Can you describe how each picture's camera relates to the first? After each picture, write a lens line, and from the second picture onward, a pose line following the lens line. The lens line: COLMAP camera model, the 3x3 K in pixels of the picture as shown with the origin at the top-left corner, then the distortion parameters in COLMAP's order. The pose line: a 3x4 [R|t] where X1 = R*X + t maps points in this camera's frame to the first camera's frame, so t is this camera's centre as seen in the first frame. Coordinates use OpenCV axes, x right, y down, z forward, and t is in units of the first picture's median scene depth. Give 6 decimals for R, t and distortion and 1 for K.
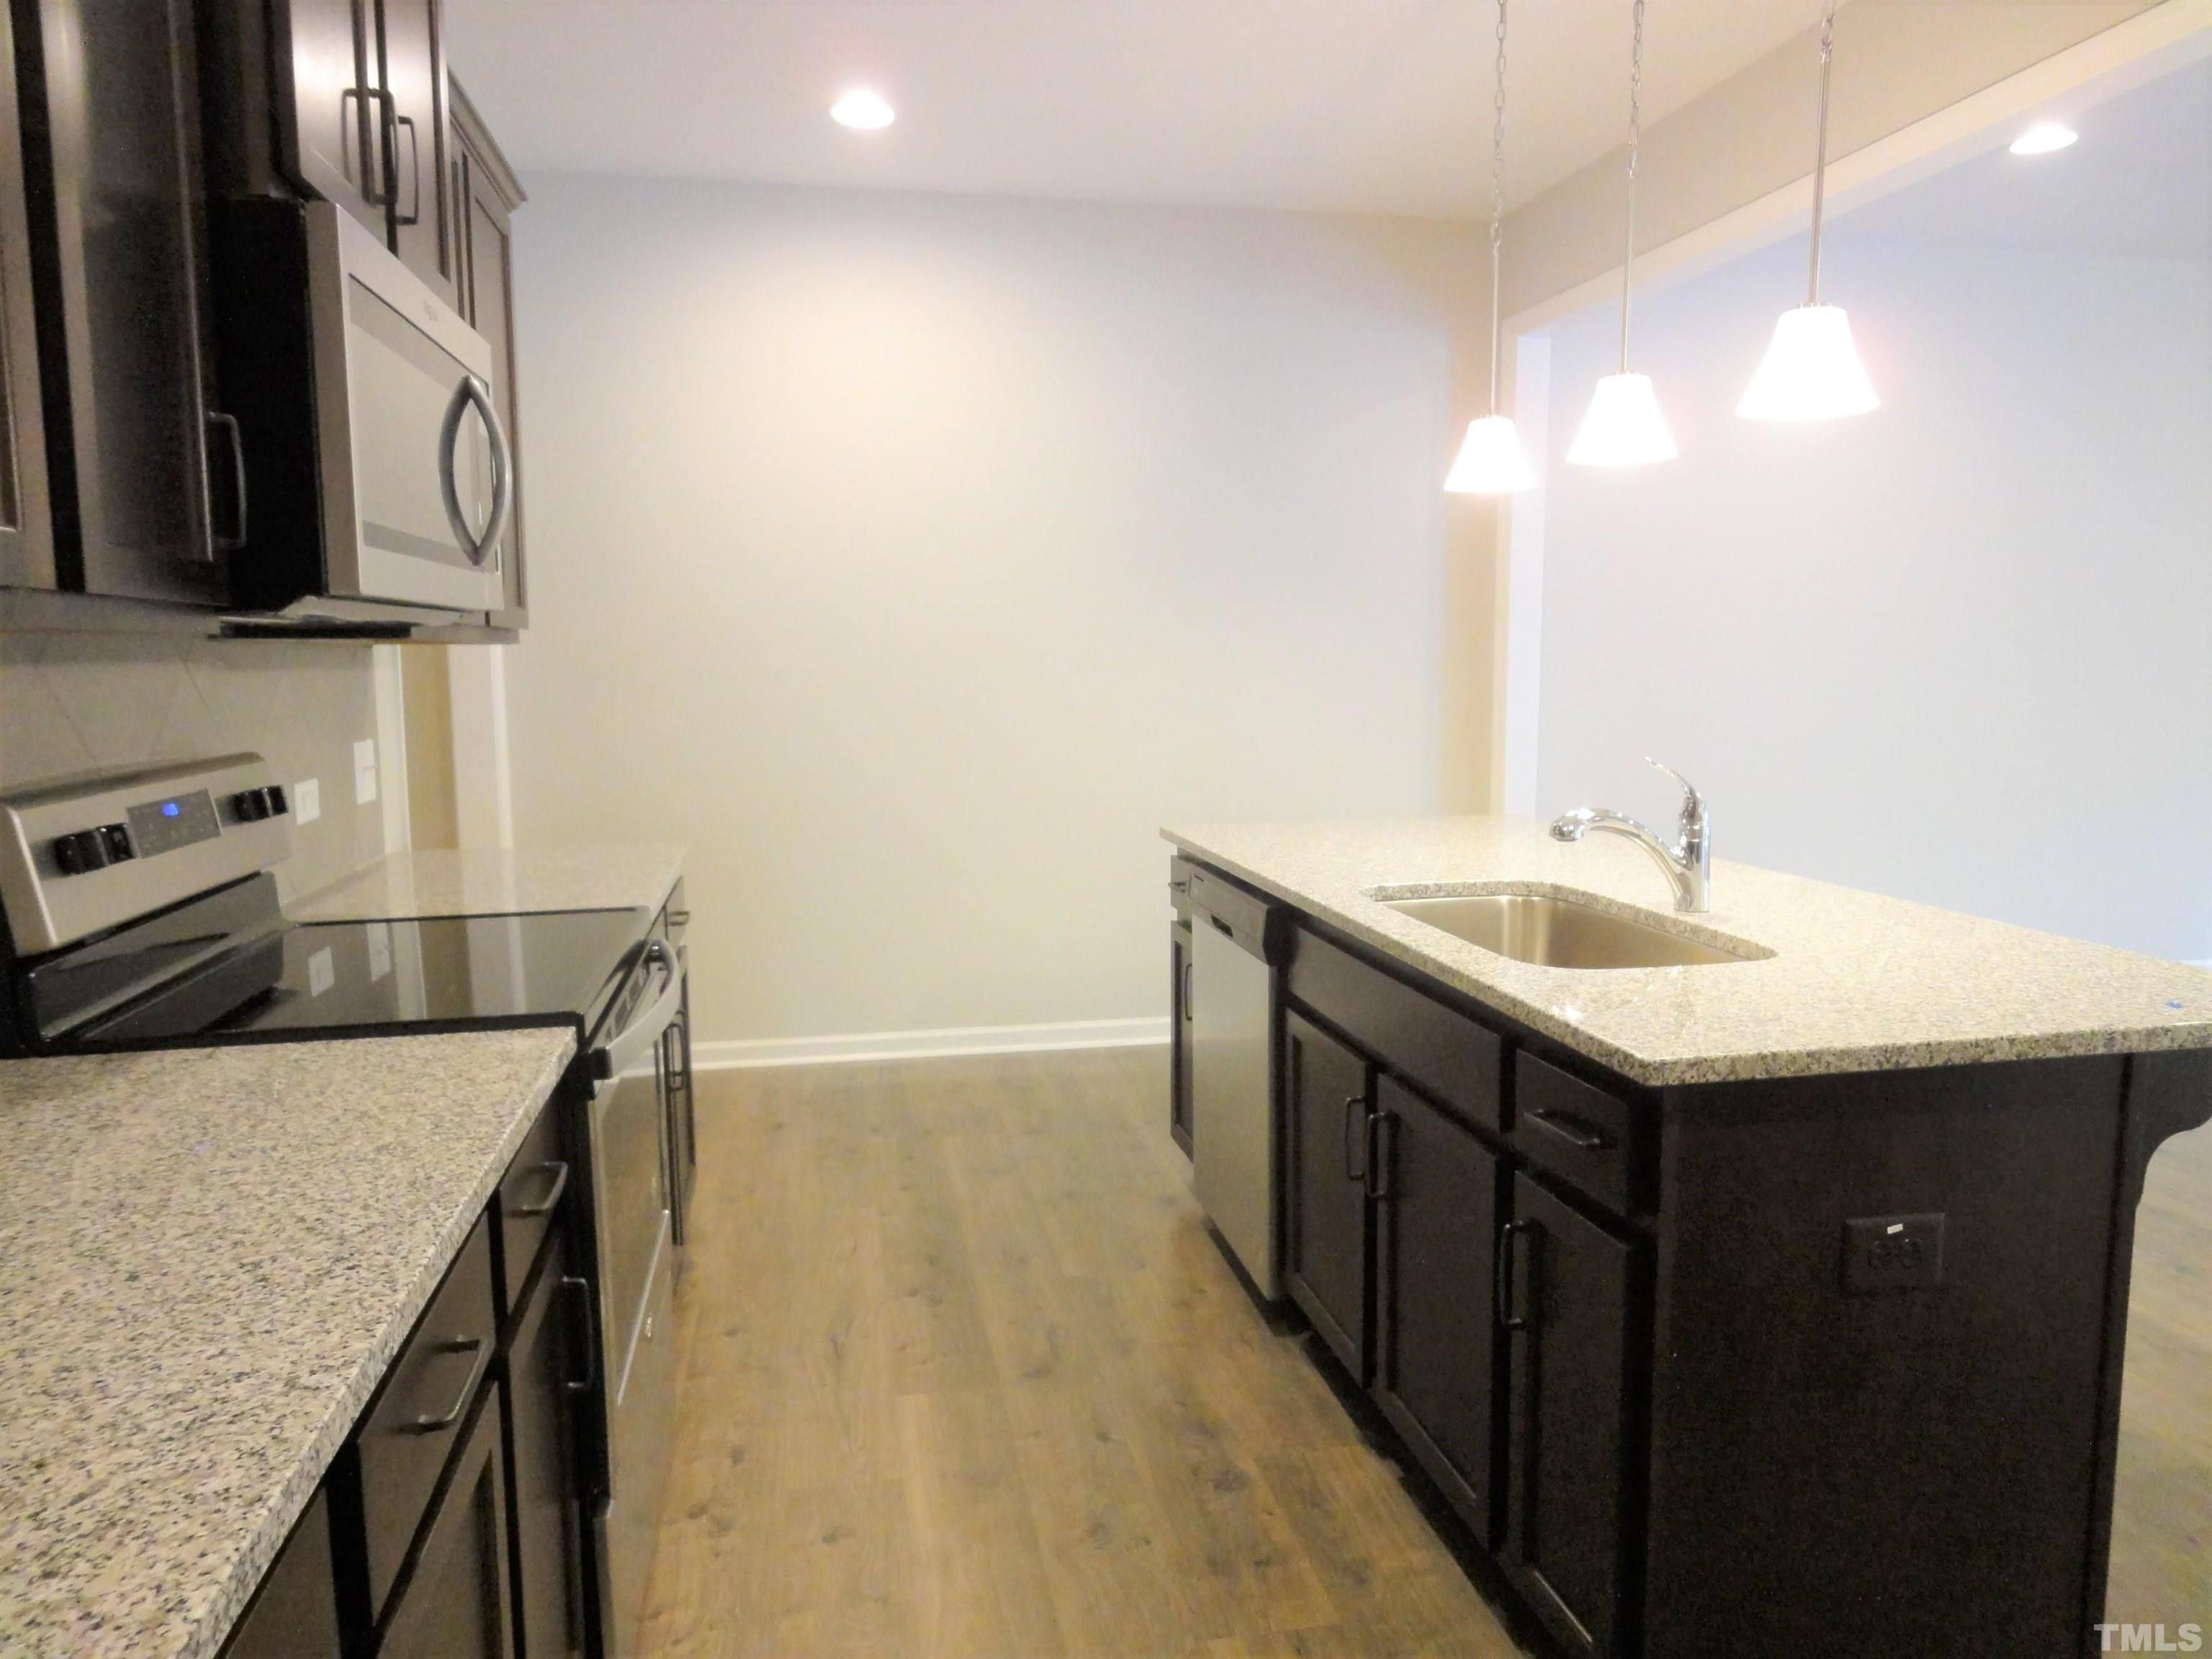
lens RADIAL K [[1509.3, 0, 1106.0], [0, 1509.3, 829.5], [0, 0, 1]] dist [-0.020166, 0.014199]
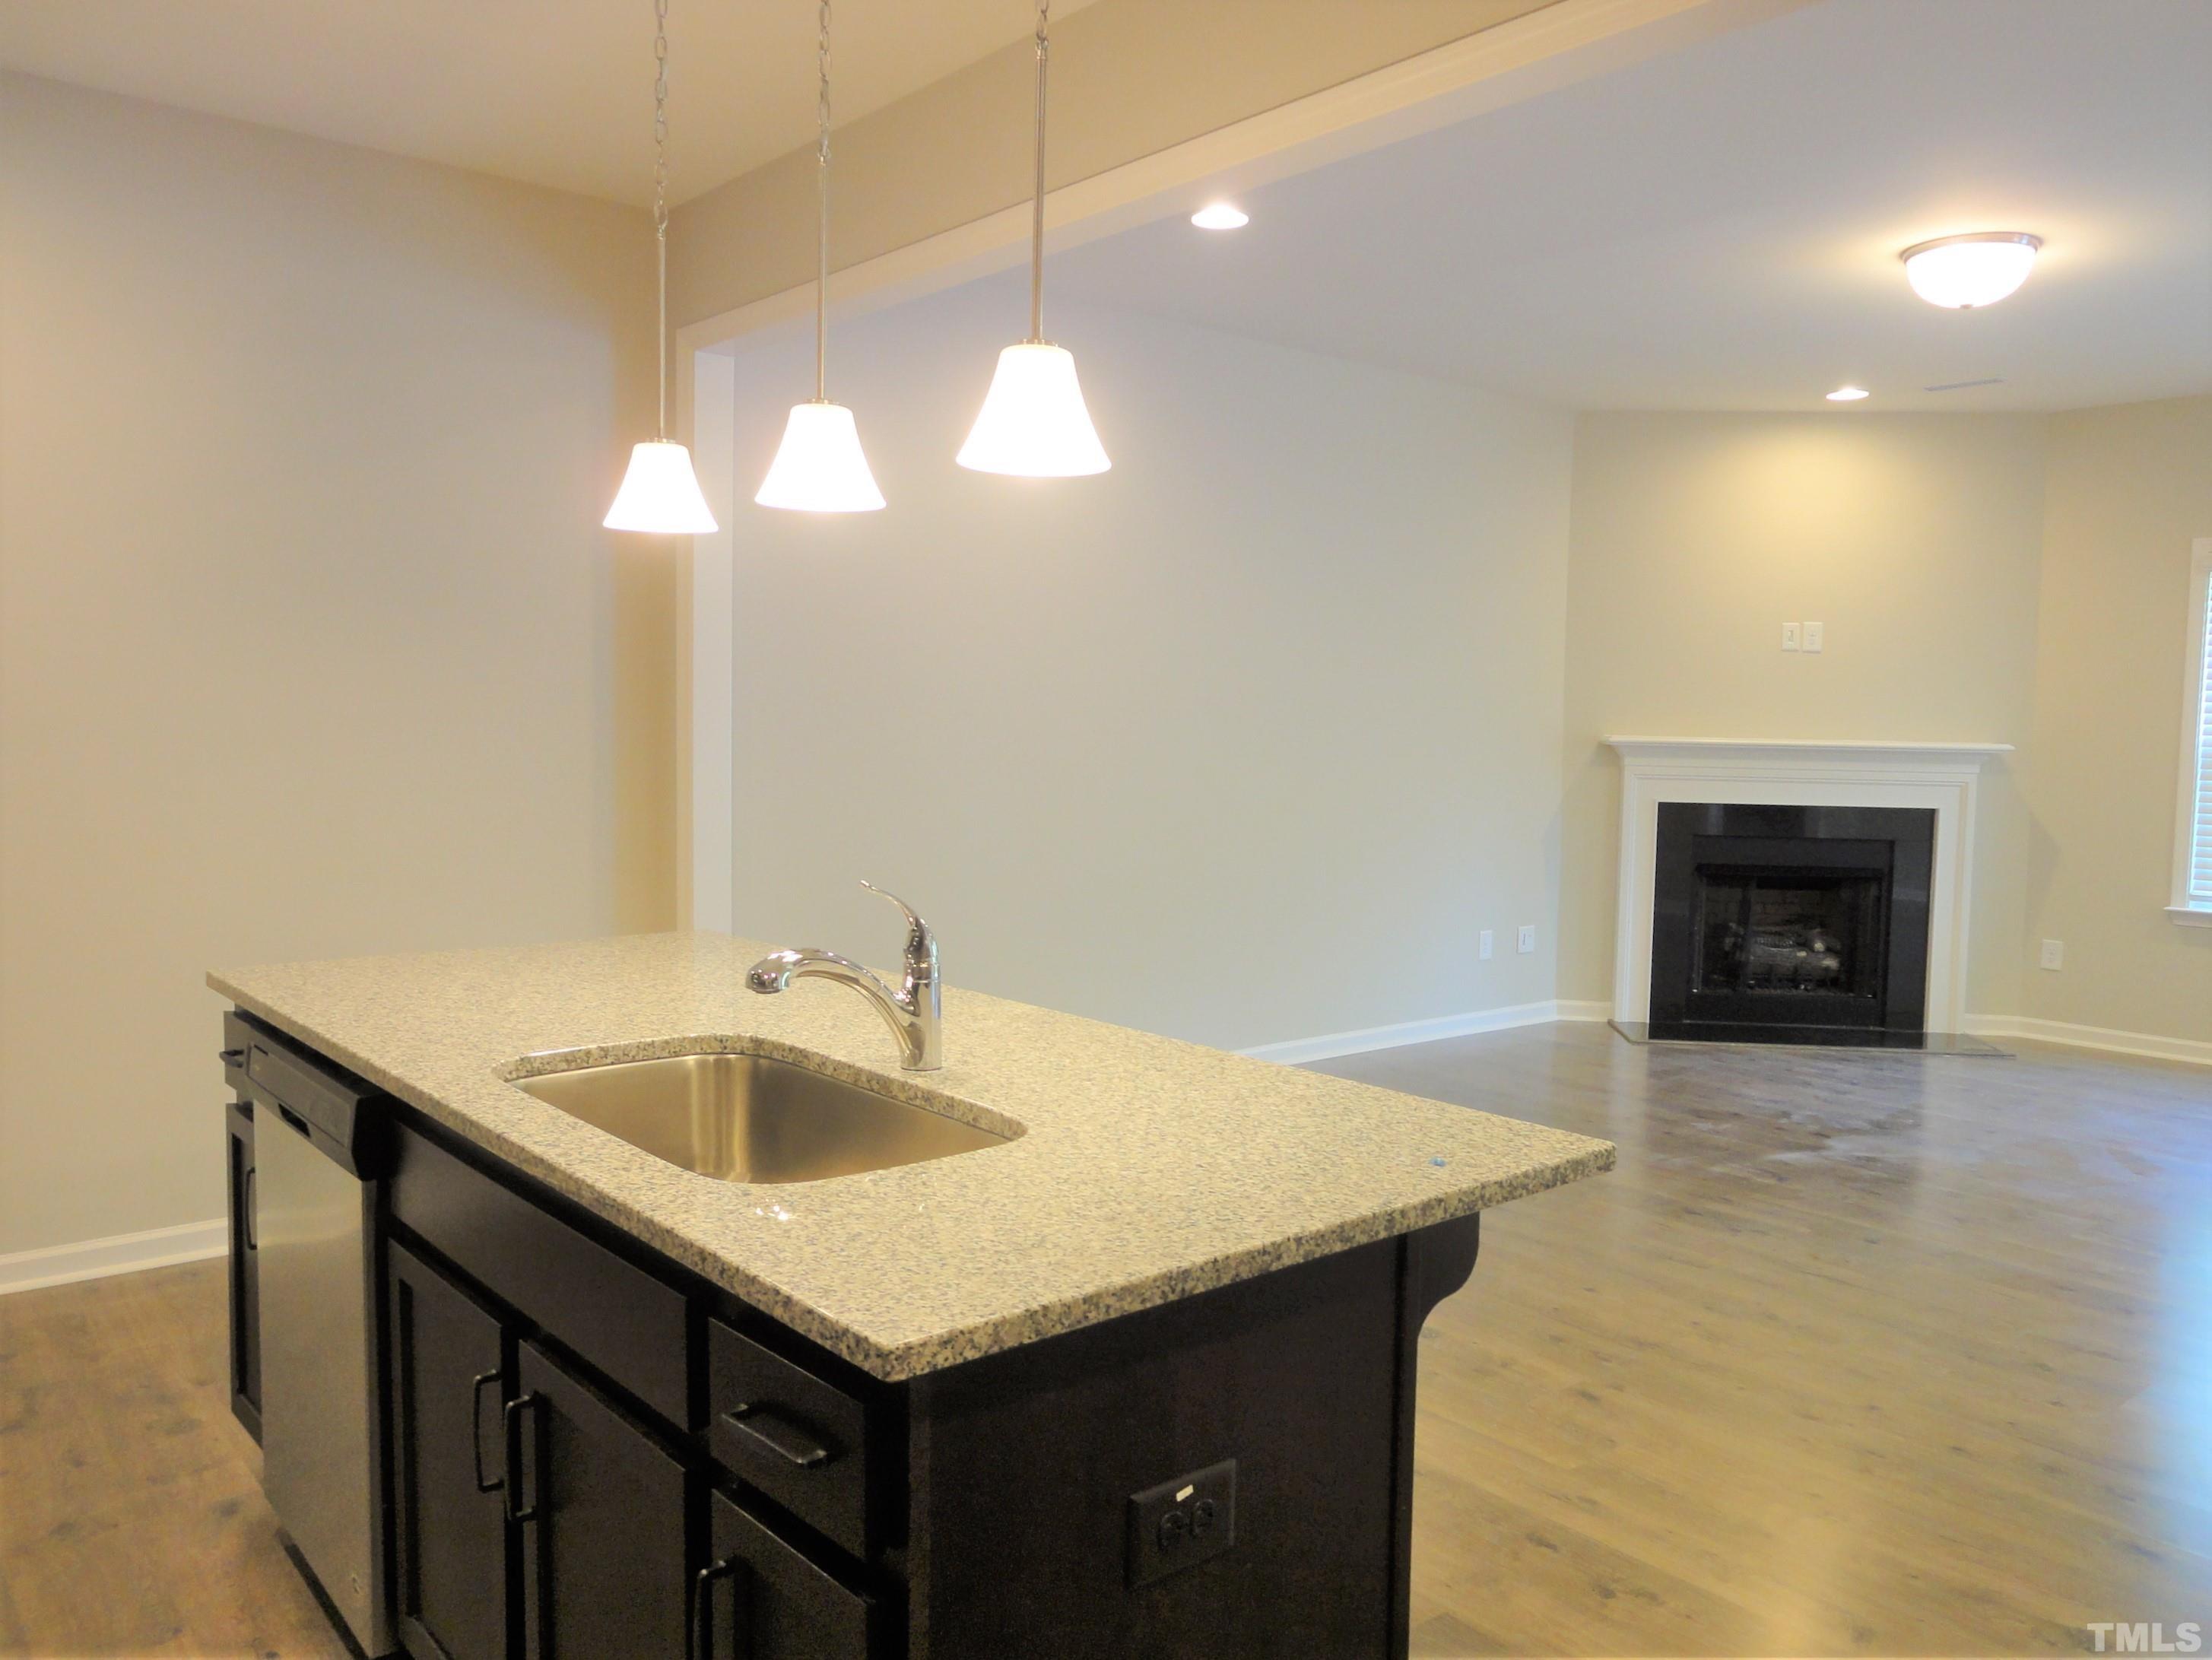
lens RADIAL K [[1576.8, 0, 1106.0], [0, 1576.8, 830.0], [0, 0, 1]] dist [0.000956, 0.005984]
pose [[0.873318, -0.020094, 0.486735, 0.067682], [0.034647, 0.999181, -0.020914, -0.056043], [-0.485916, 0.035129, 0.873299, 0.214589]]
